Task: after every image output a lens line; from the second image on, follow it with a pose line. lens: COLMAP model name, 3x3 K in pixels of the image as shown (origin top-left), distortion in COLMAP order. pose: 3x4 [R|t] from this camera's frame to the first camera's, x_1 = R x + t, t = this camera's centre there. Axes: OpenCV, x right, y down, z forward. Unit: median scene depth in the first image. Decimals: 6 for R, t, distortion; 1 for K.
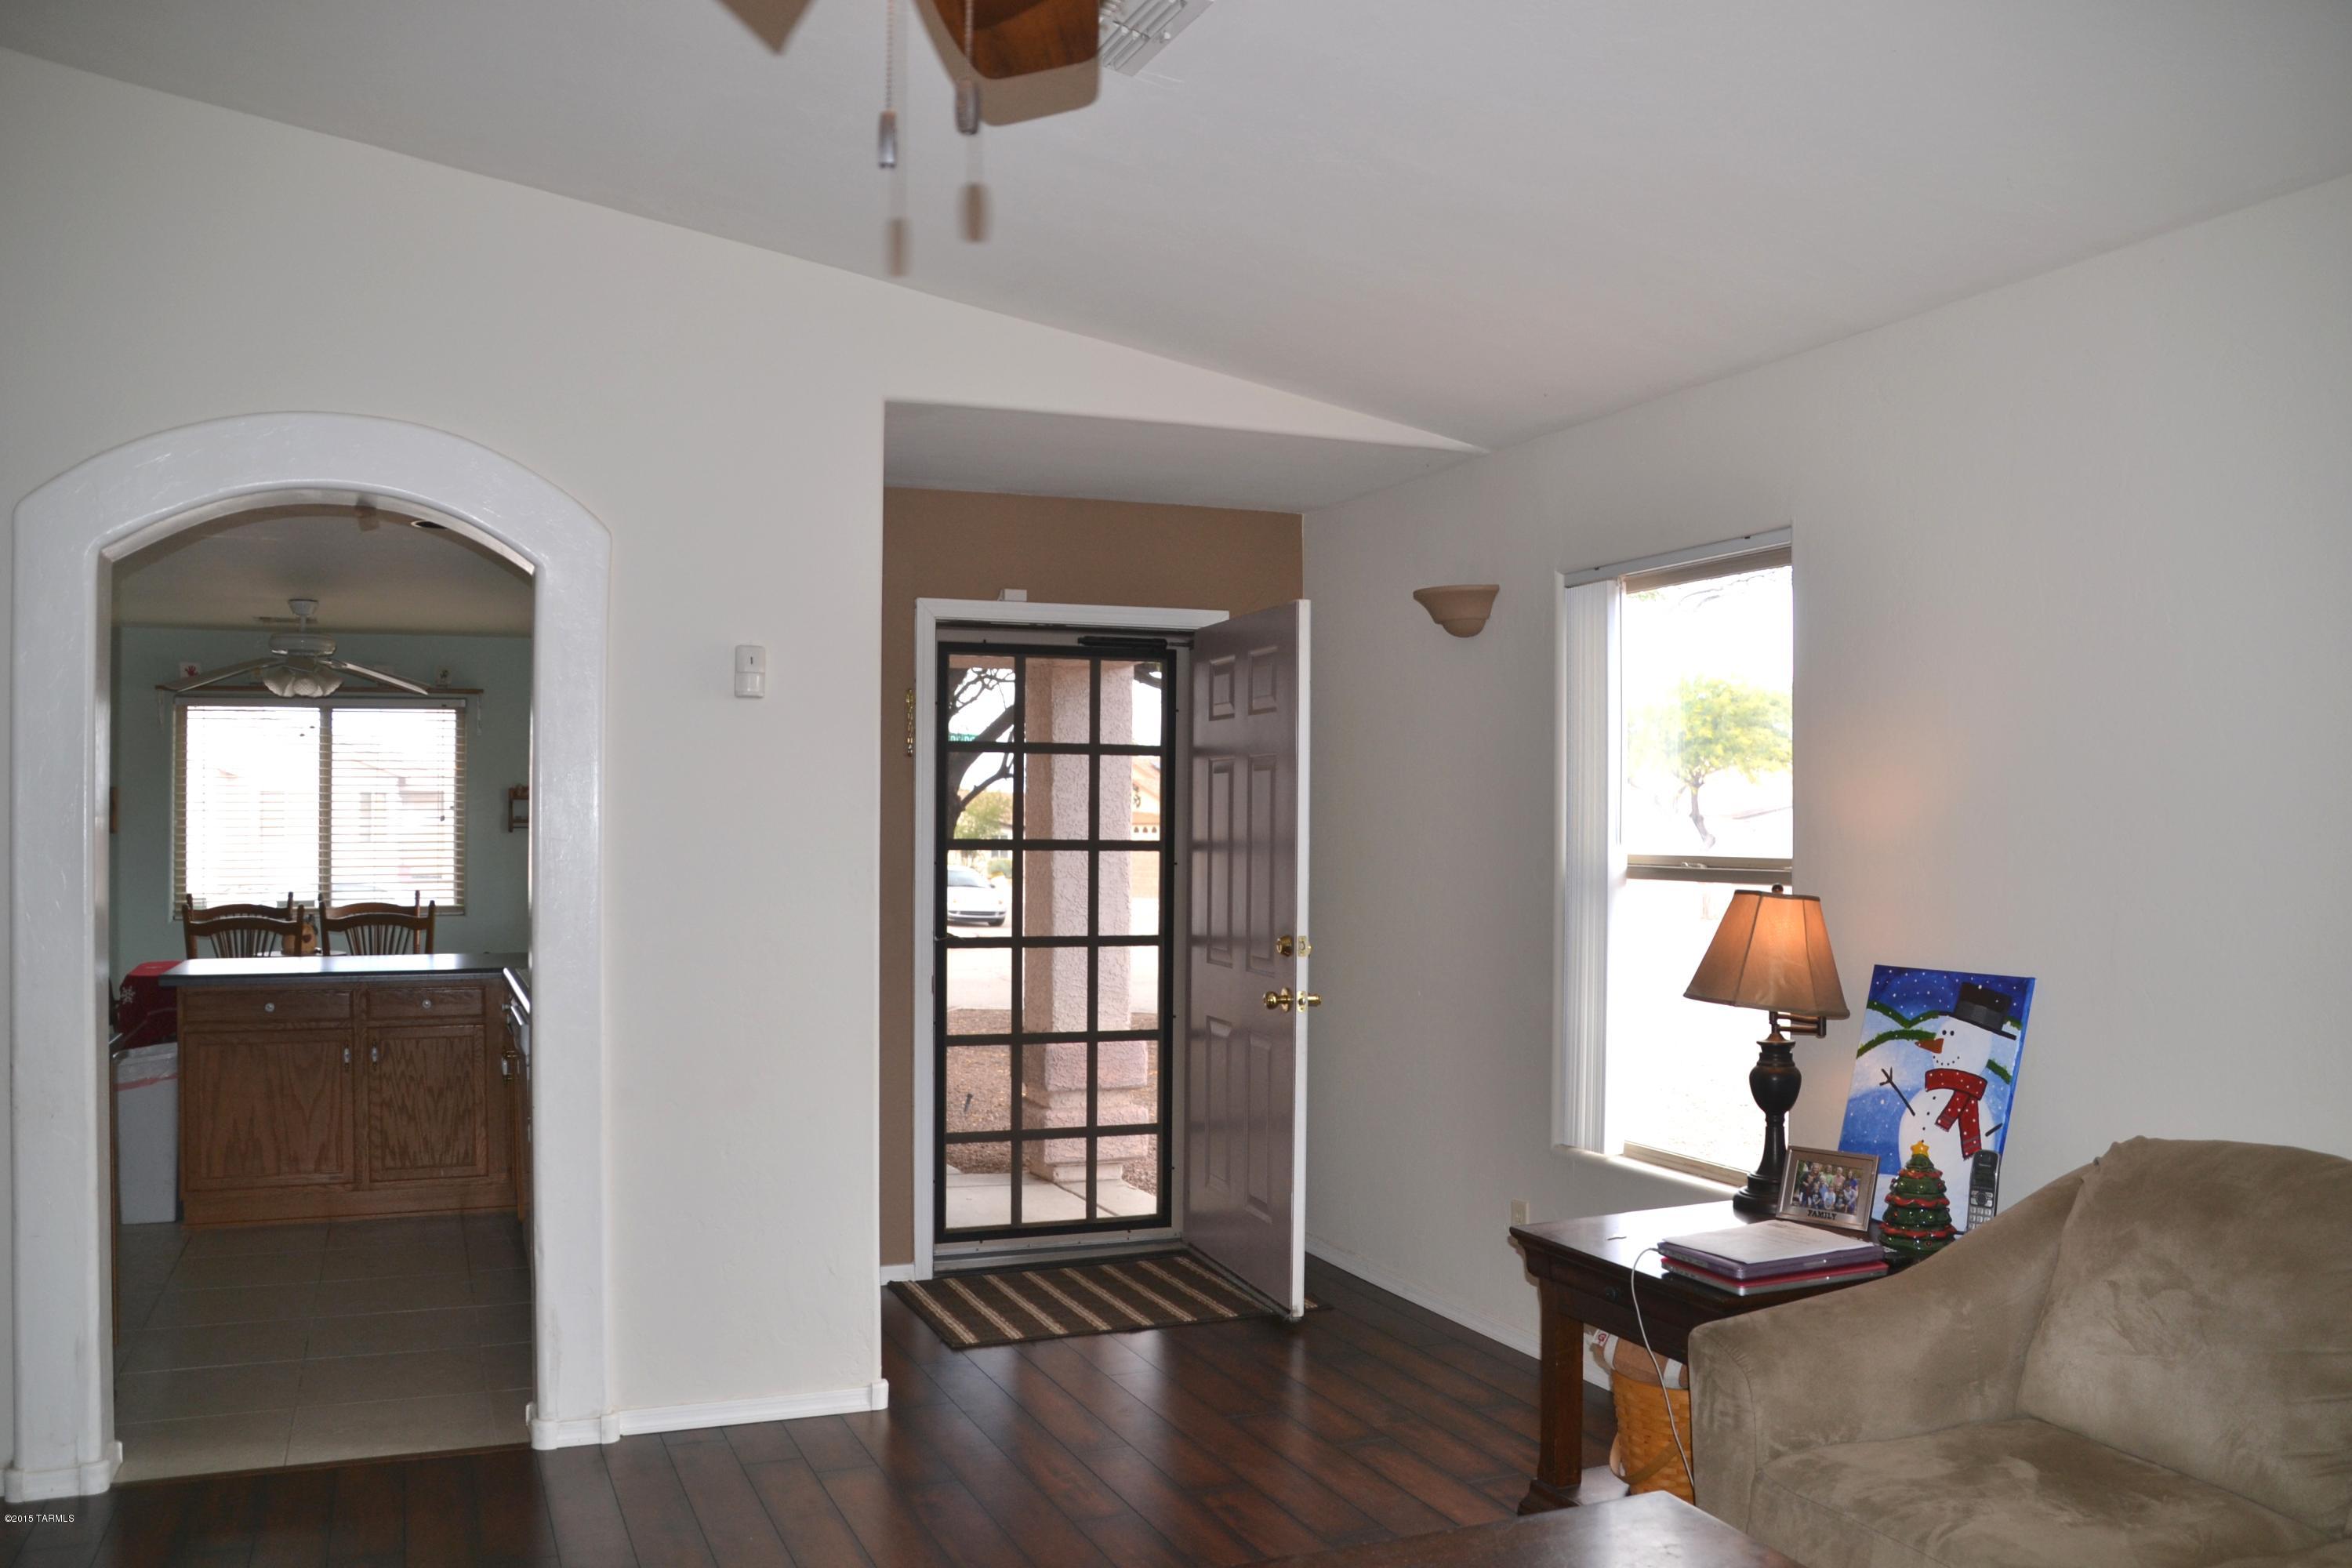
lens RADIAL K [[1887.8, 0, 1165.9], [0, 1887.8, 830.8], [0, 0, 1]] dist [-0.174331, 0.134608]
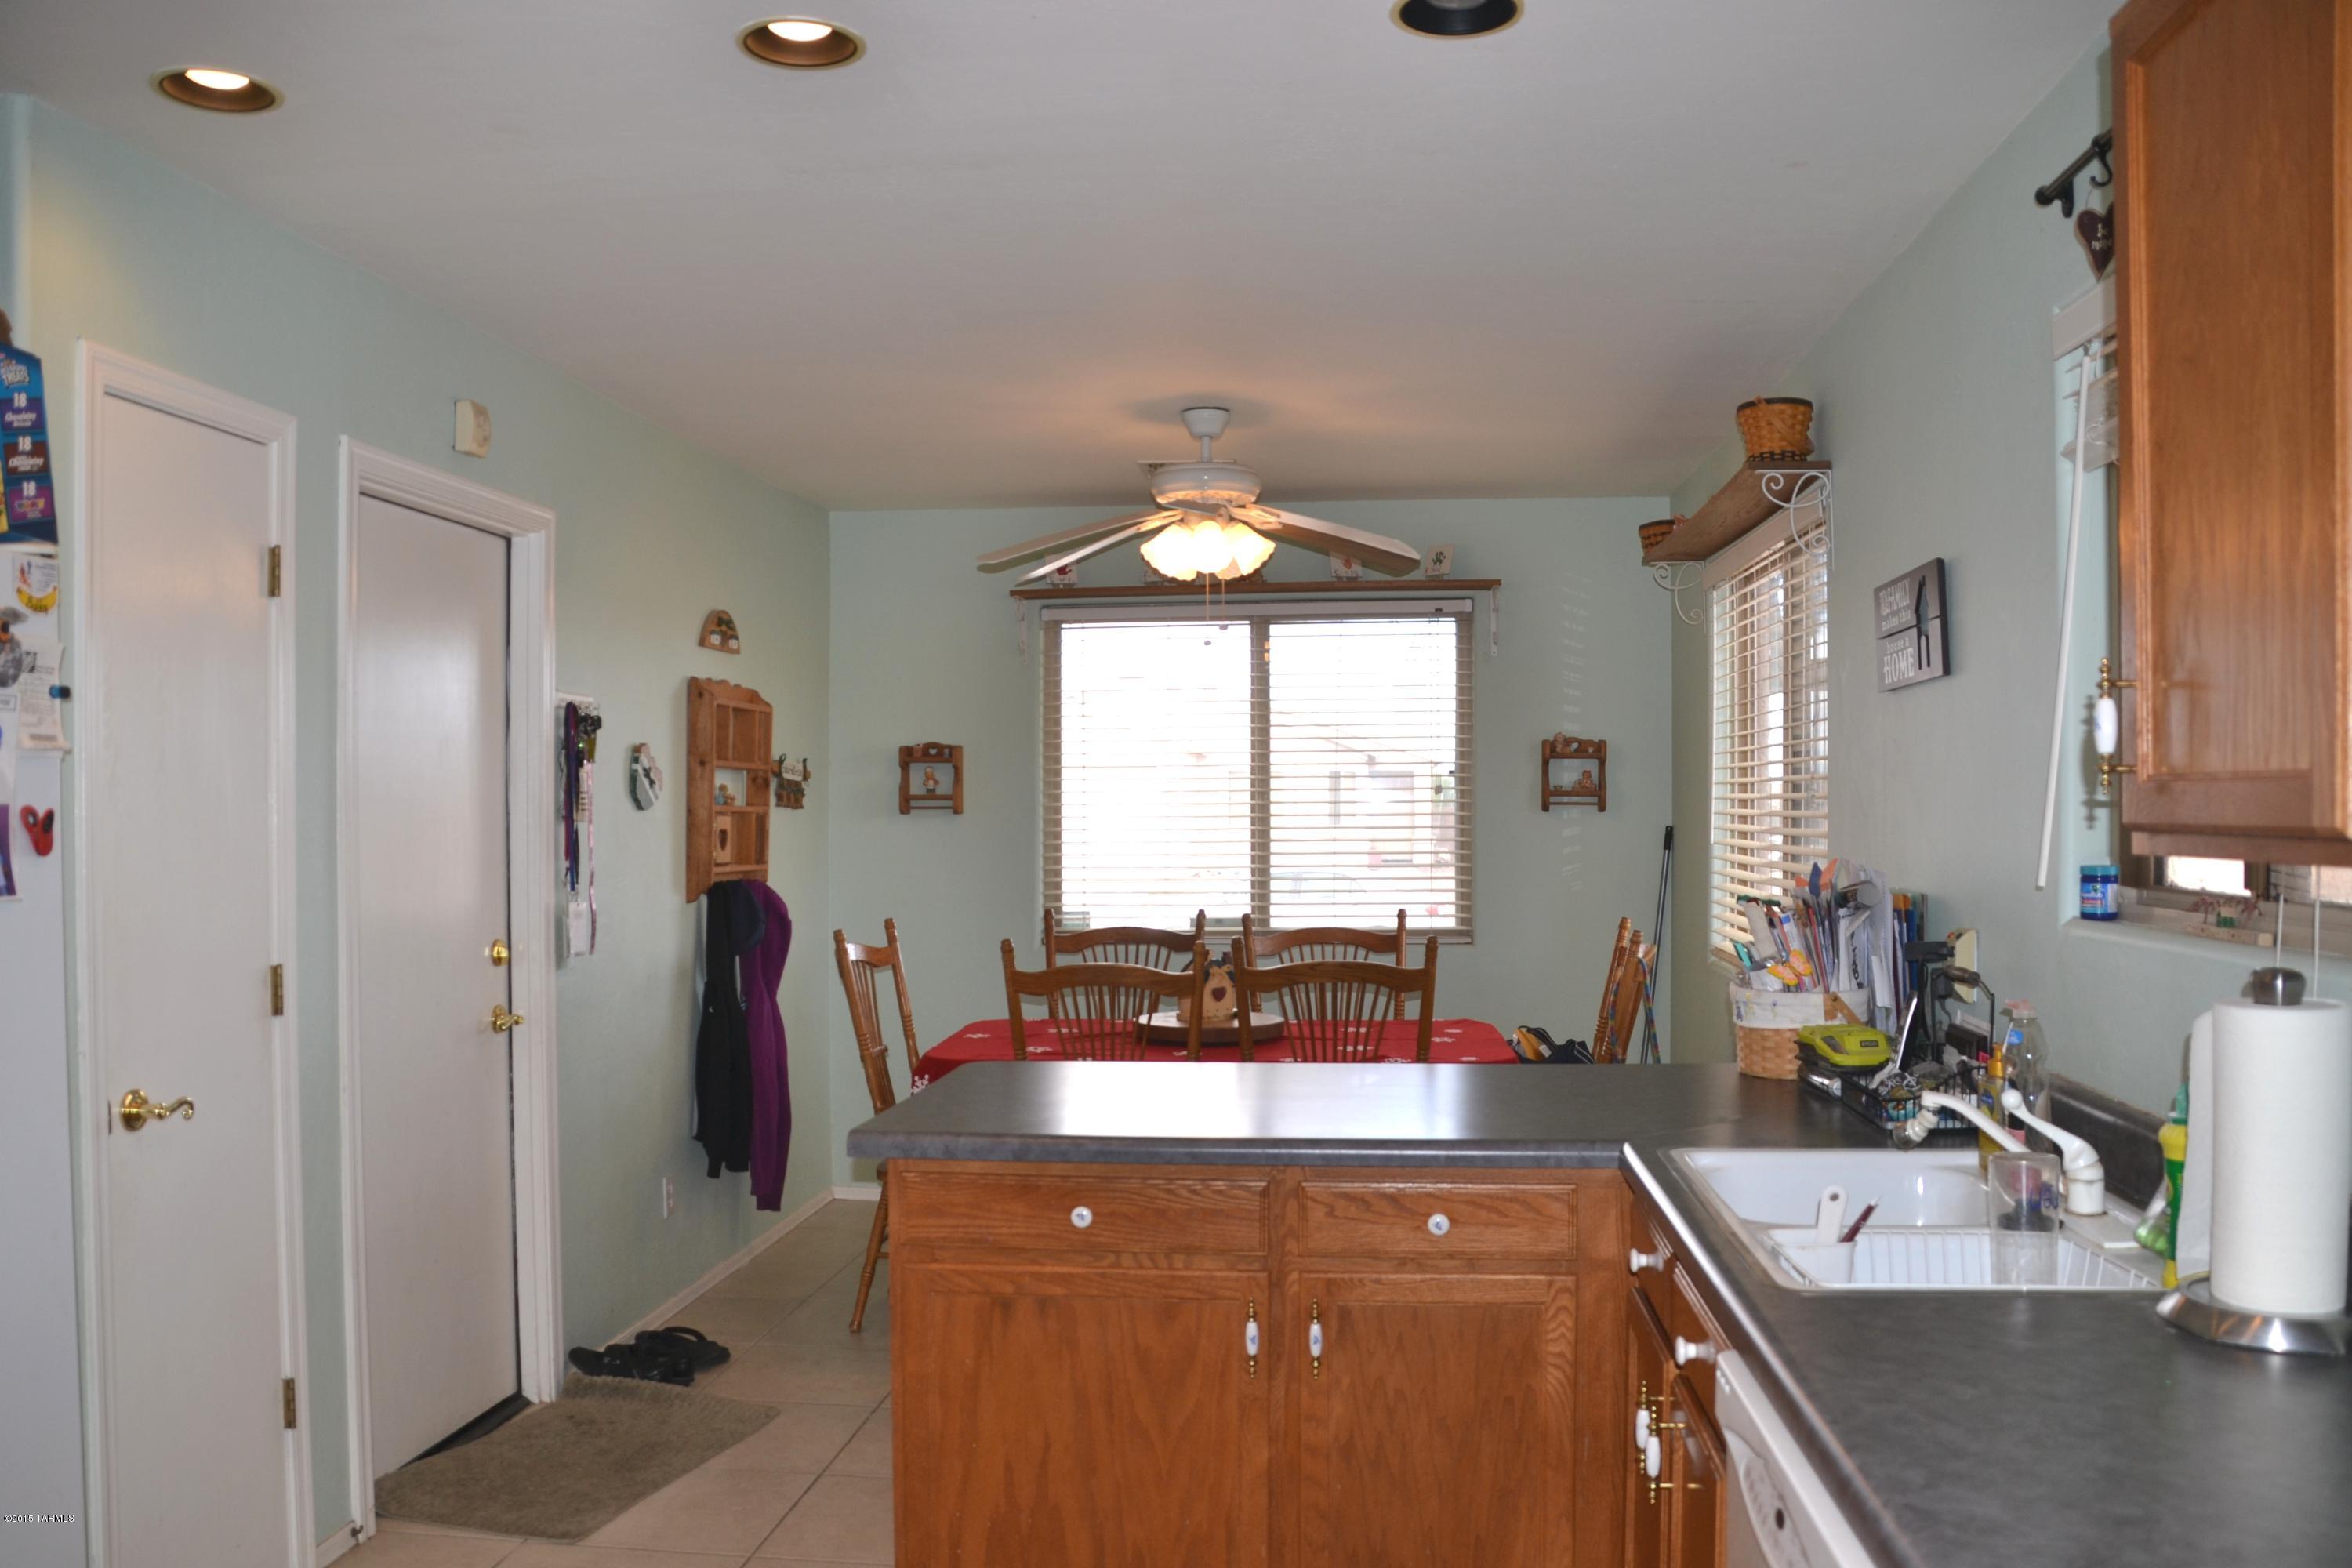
lens RADIAL K [[1887.8, 0, 1165.9], [0, 1887.8, 830.8], [0, 0, 1]] dist [-0.174331, 0.134608]
pose [[0.876760, -0.001112, -0.480927, -0.167371], [0.005910, 0.999947, 0.008463, 0.001332], [0.480892, -0.010262, 0.876720, 0.398246]]
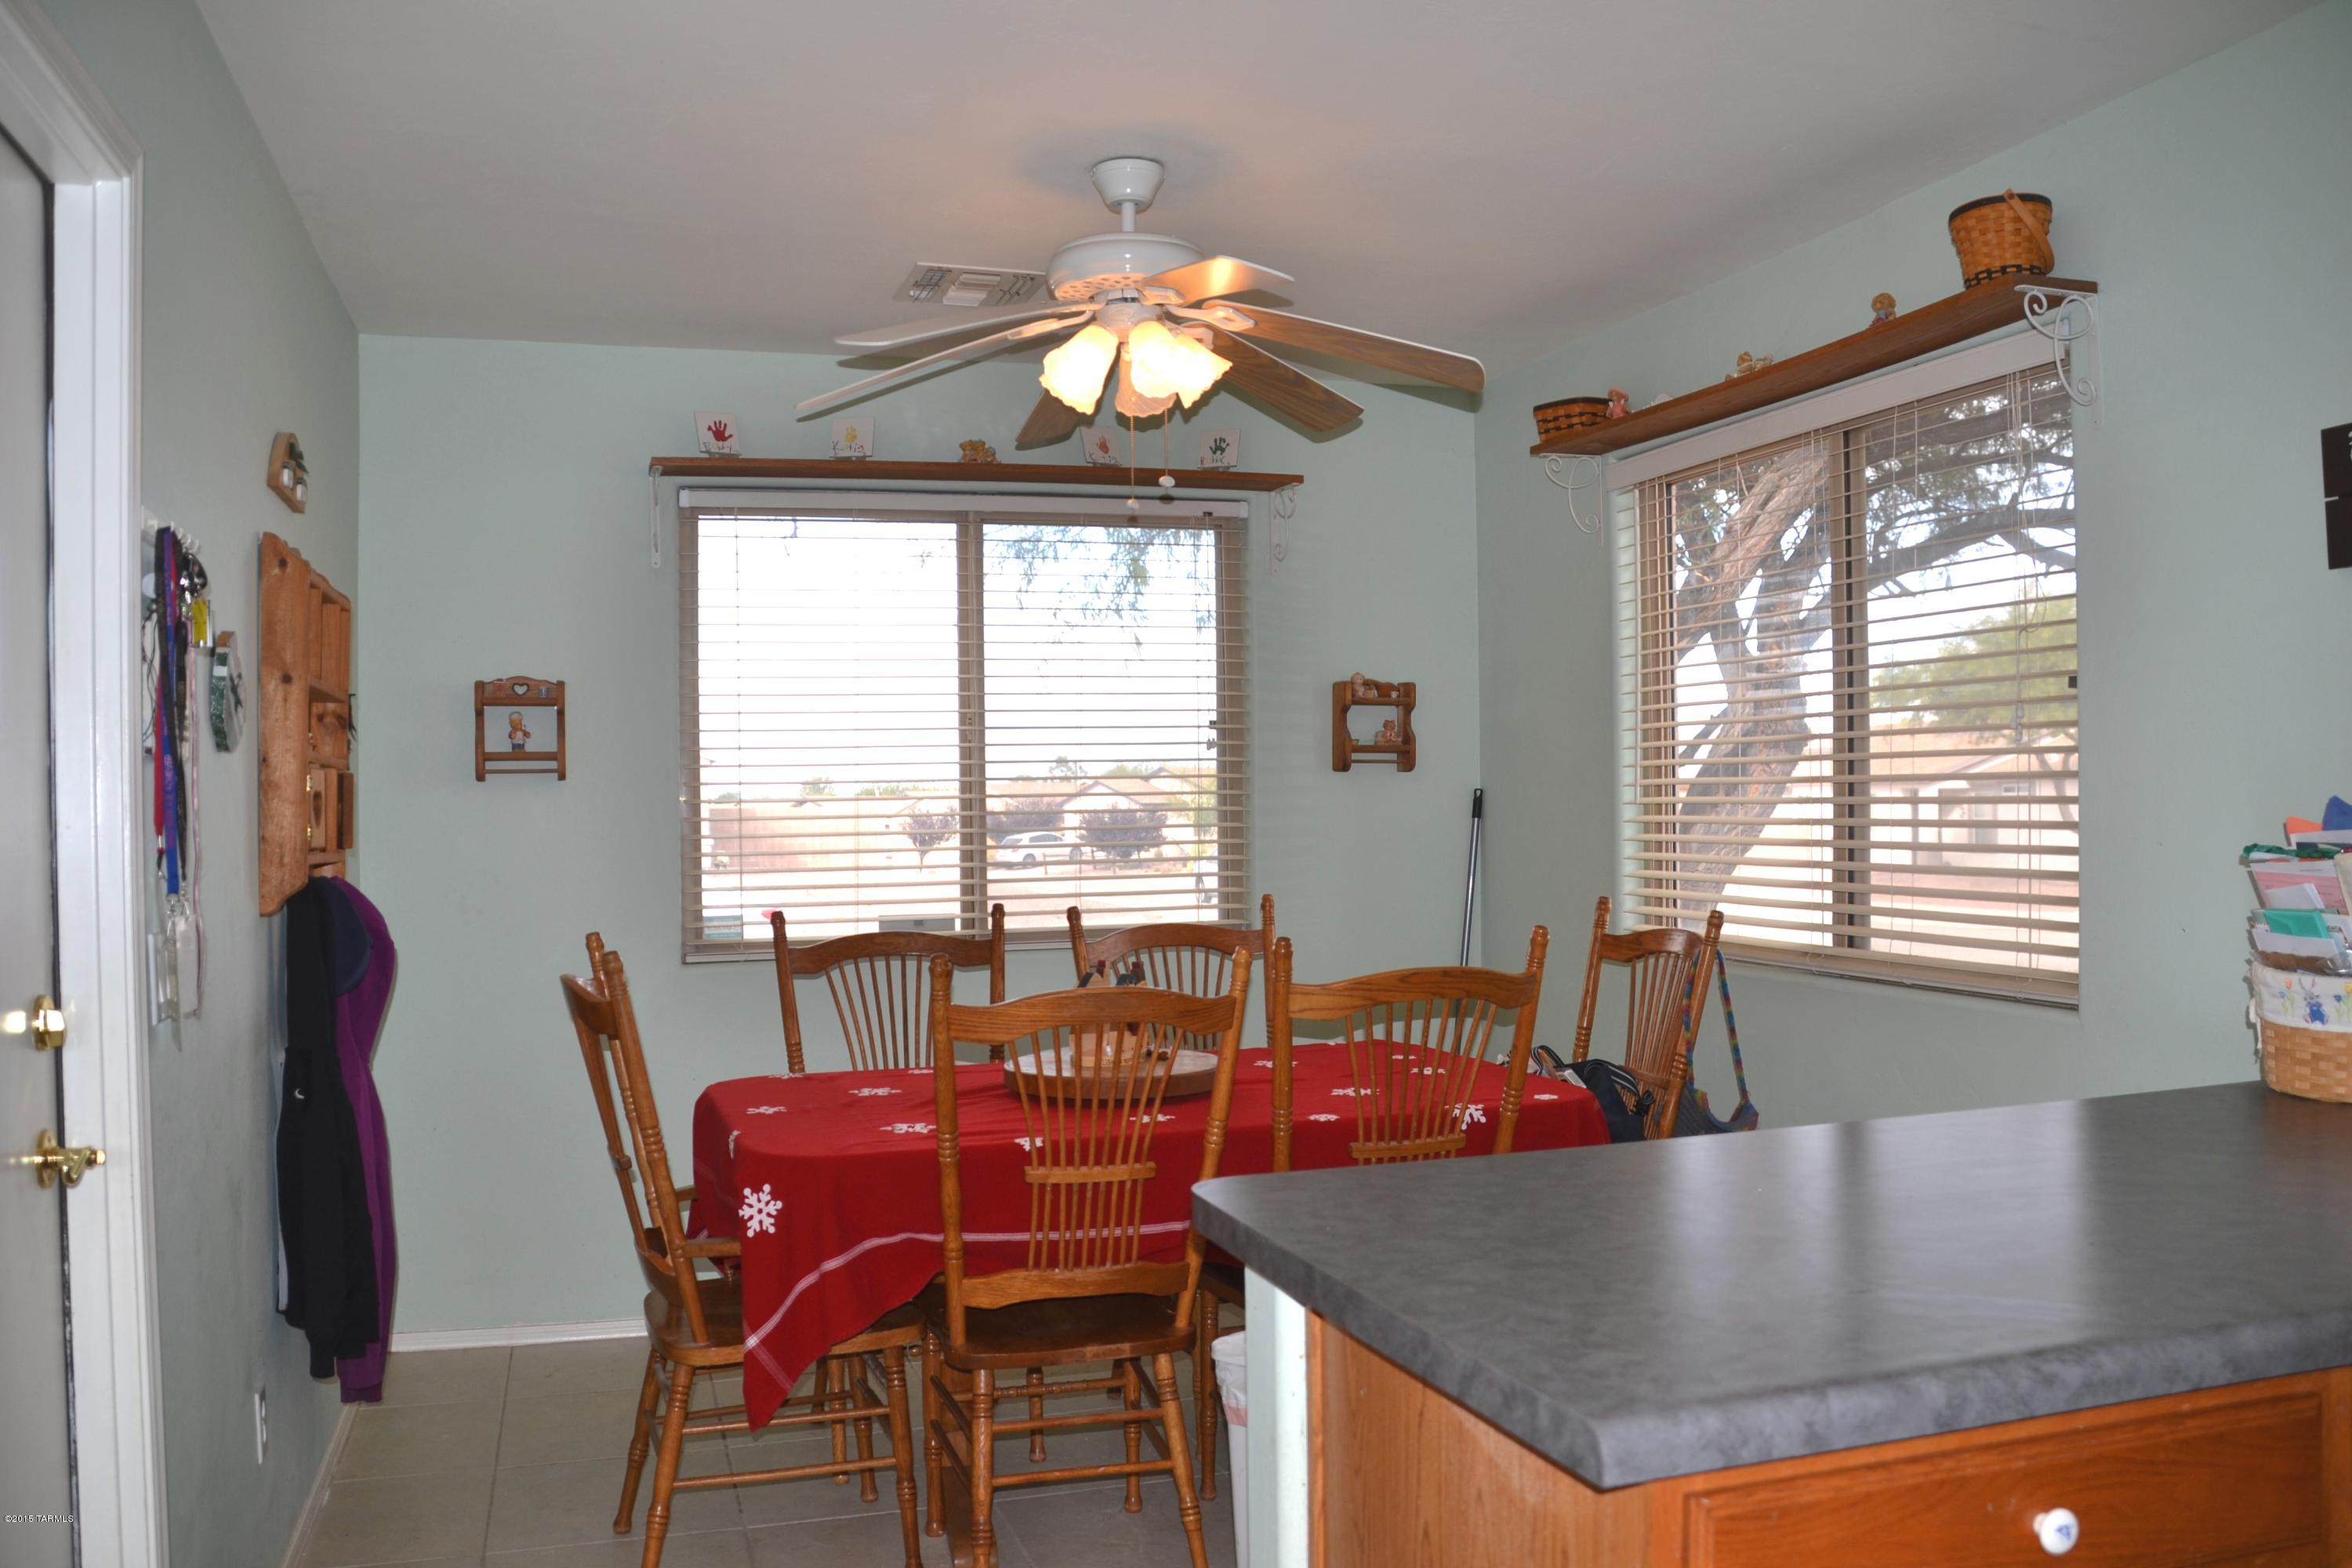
lens RADIAL K [[1887.8, 0, 1165.9], [0, 1887.8, 830.8], [0, 0, 1]] dist [-0.174331, 0.134608]
pose [[0.995328, -0.014735, -0.095417, -0.362874], [0.015898, 0.999808, 0.011440, 0.010248], [0.095230, -0.012903, 0.995372, 0.509880]]
